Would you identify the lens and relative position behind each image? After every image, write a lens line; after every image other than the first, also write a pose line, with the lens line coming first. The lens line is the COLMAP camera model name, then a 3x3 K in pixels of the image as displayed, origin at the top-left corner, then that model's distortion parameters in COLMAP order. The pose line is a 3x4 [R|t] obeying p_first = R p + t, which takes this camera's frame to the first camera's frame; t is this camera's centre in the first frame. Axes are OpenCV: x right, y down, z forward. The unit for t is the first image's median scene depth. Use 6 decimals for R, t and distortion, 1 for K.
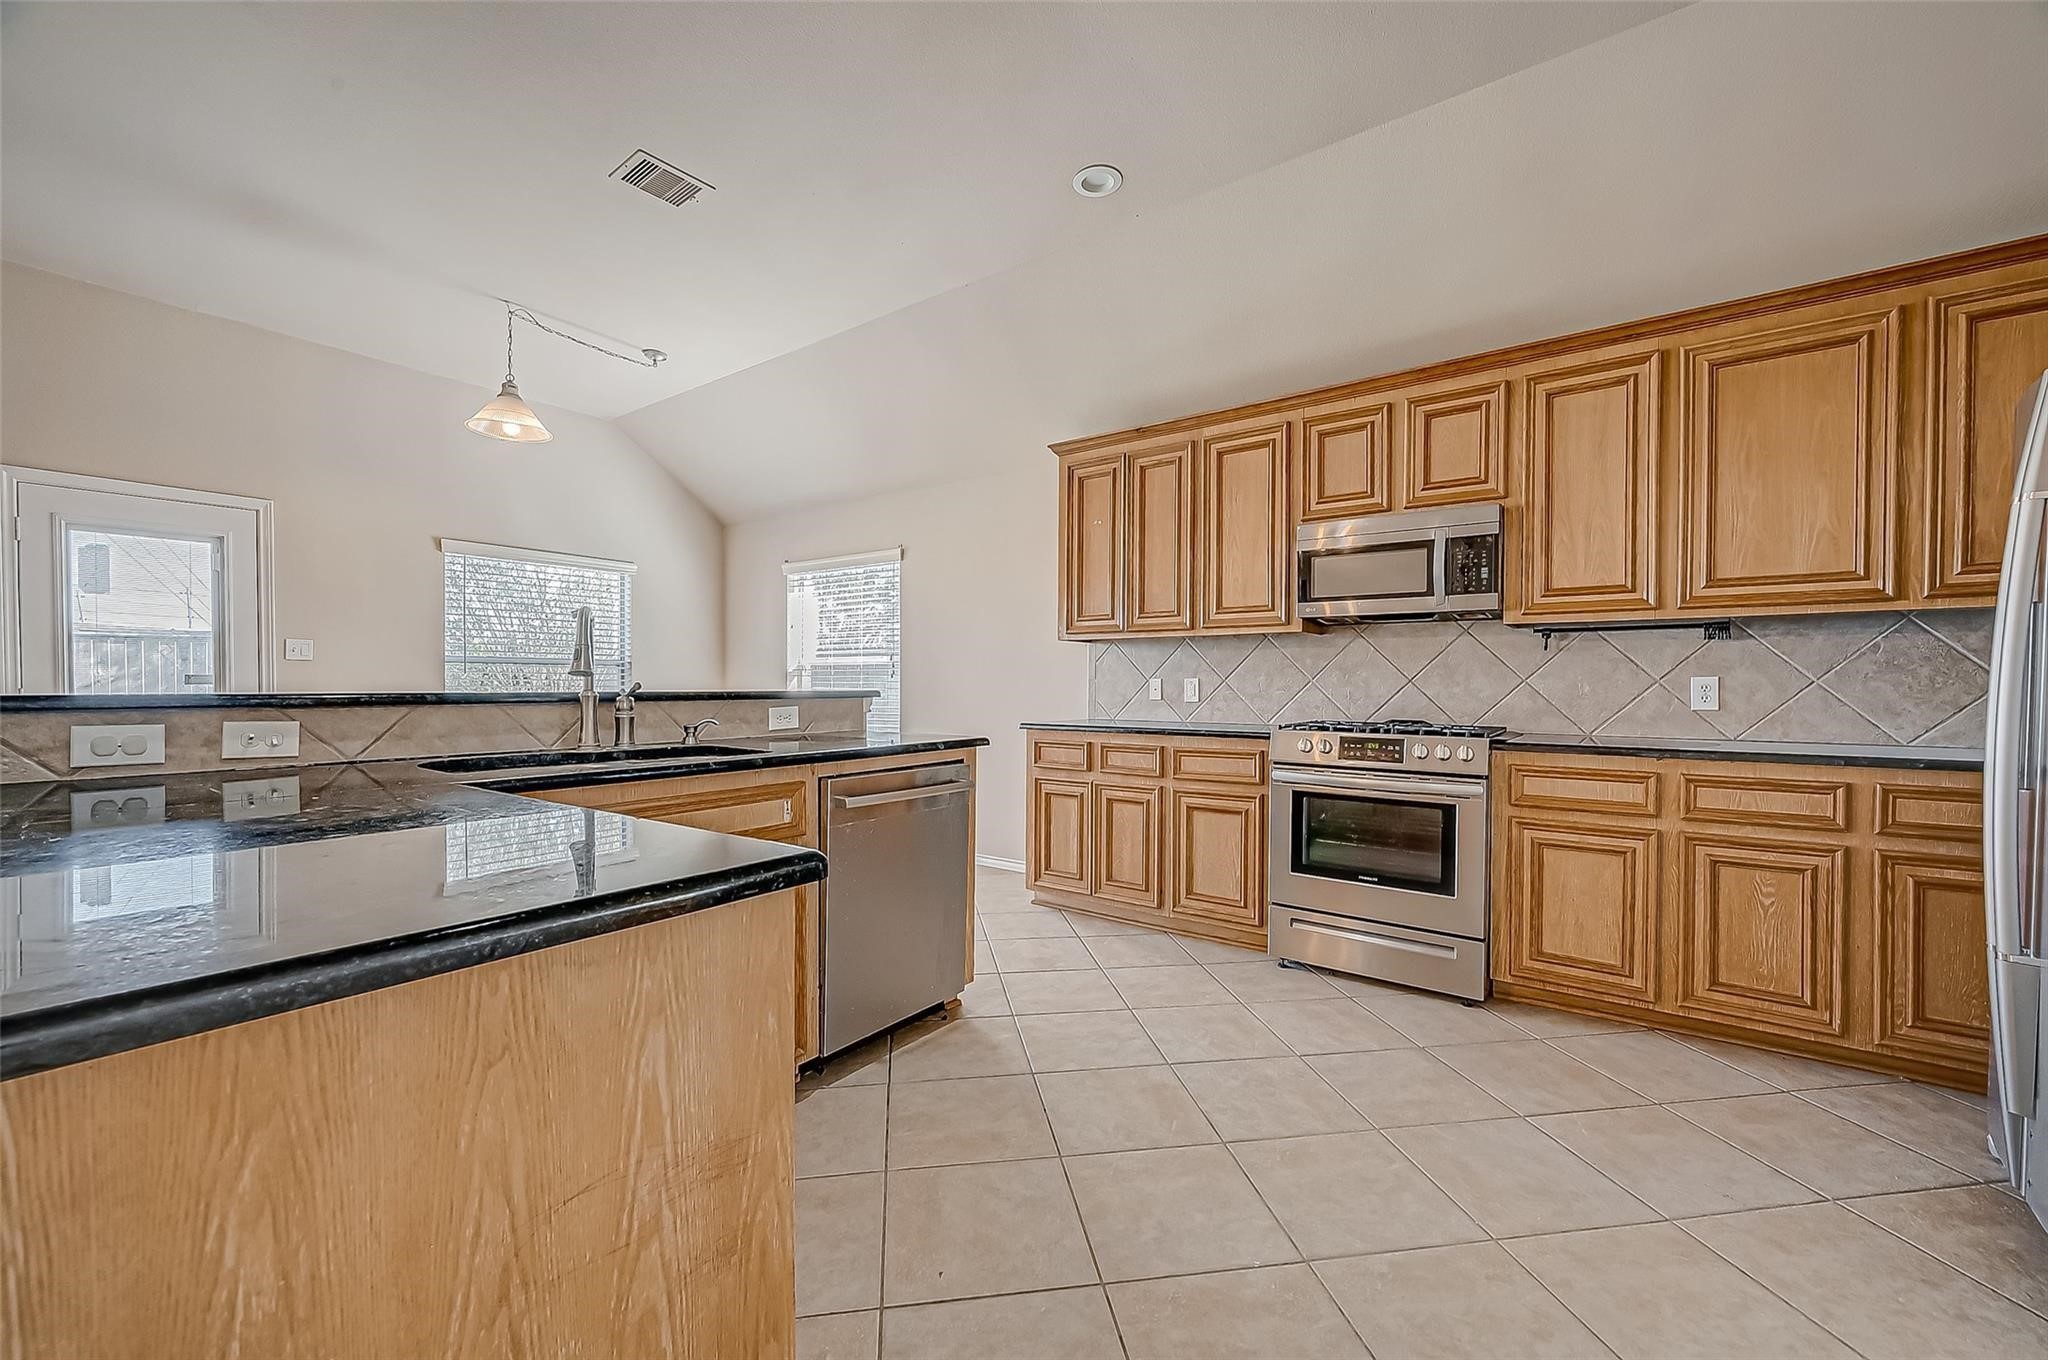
lens RADIAL K [[822.8, 0, 1029.2], [0, 822.8, 683.1], [0, 0, 1]] dist [-0.000586, -0.000407]
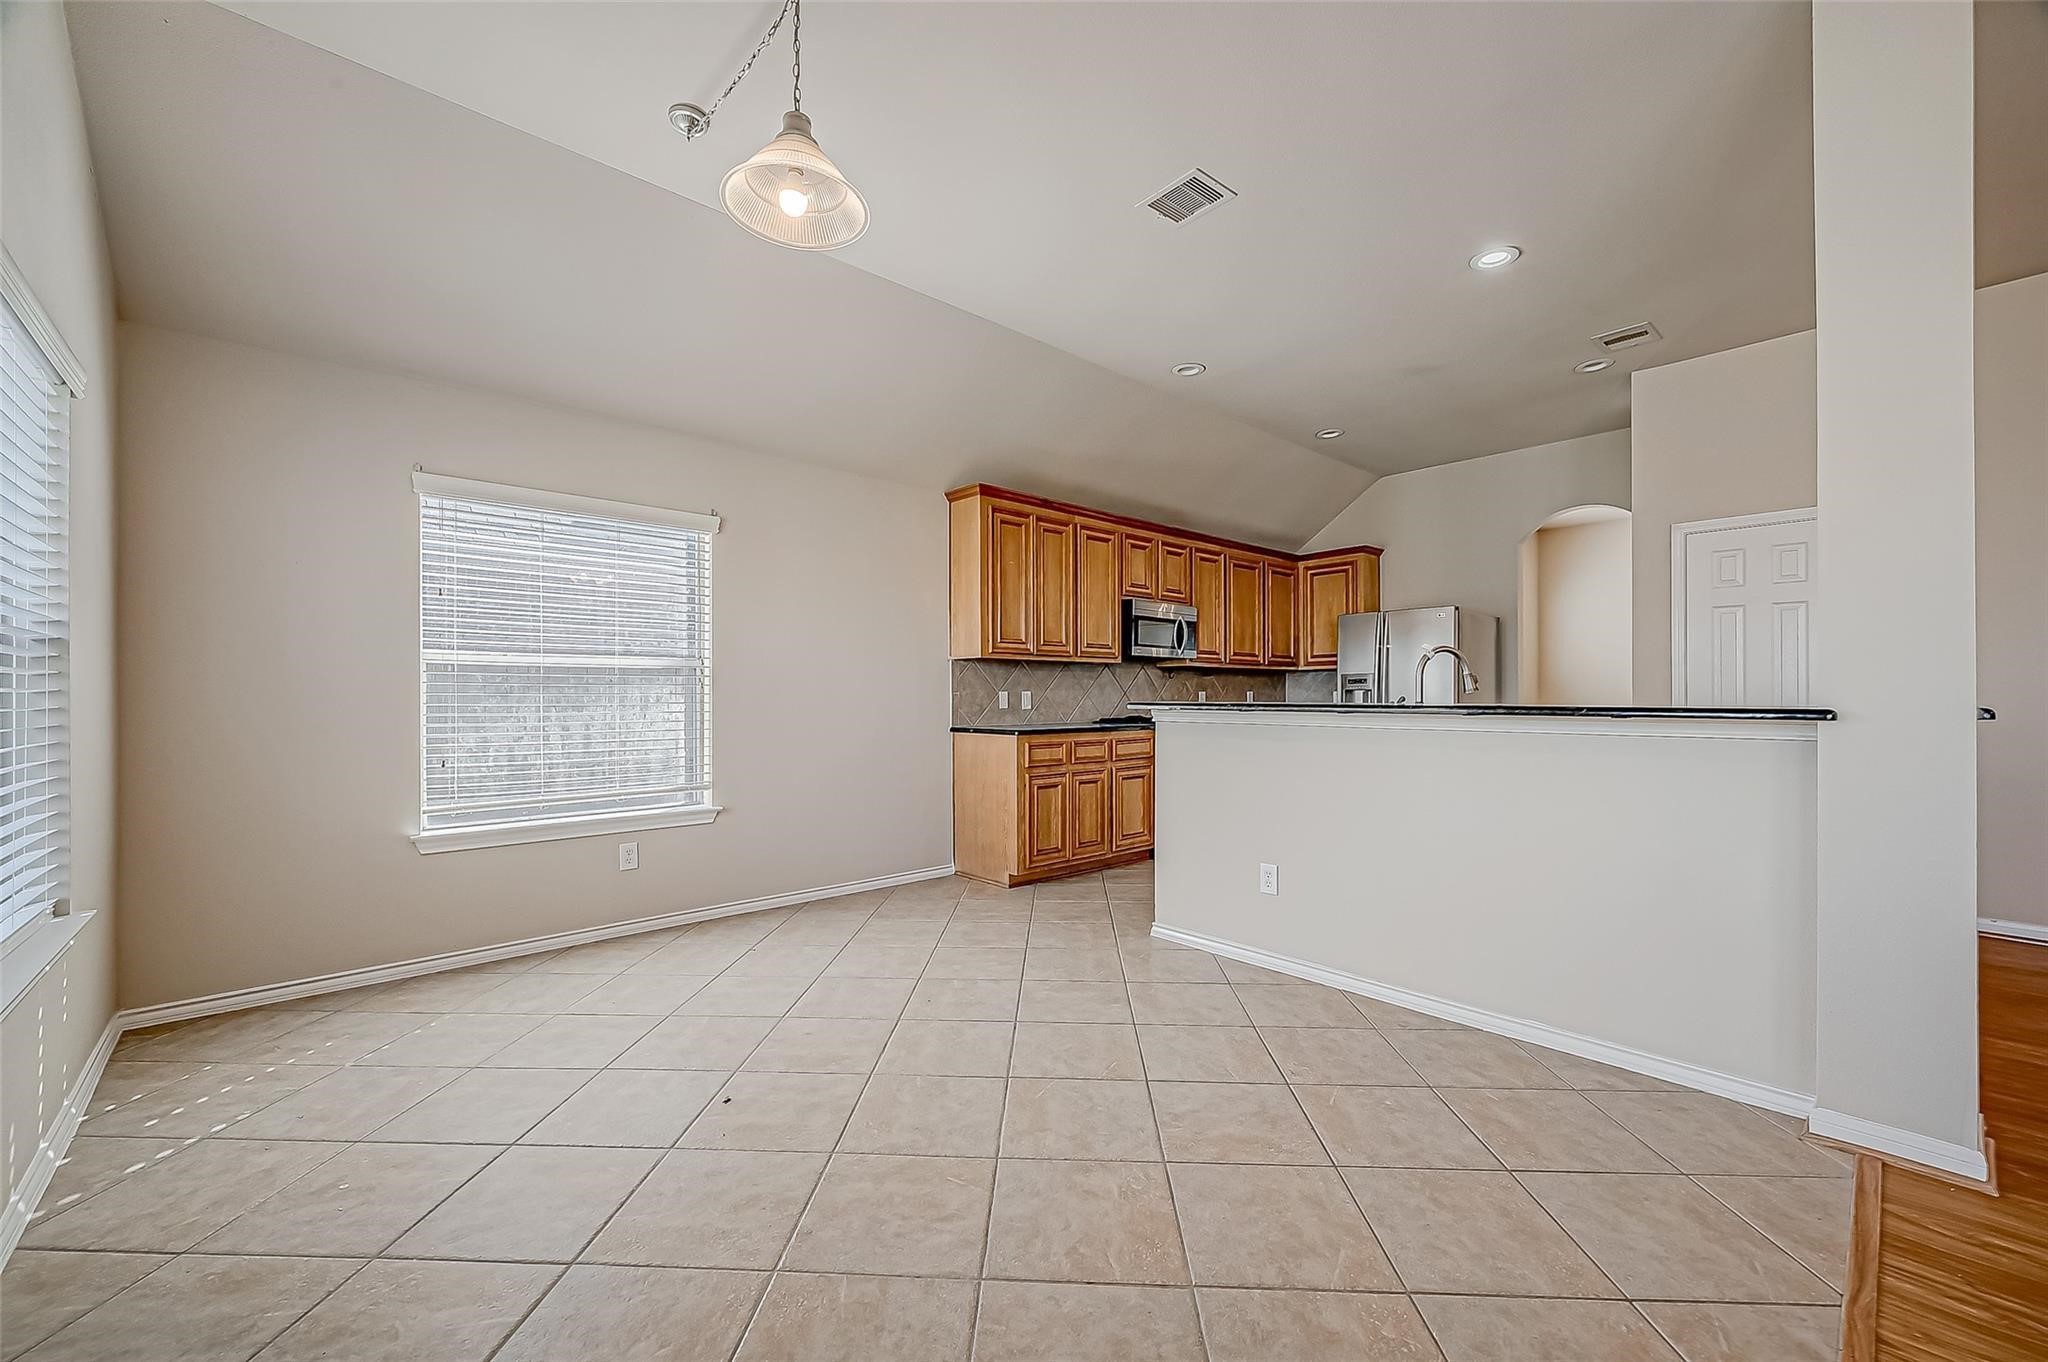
lens RADIAL K [[822.8, 0, 1031.6], [0, 822.8, 686.1], [0, 0, 1]] dist [-0.000586, -0.000407]
pose [[0.168858, 0.006648, 0.985618, -1.483866], [0.000122, 0.999977, -0.006766, -0.007430], [-0.985640, 0.001263, 0.168853, 1.031530]]
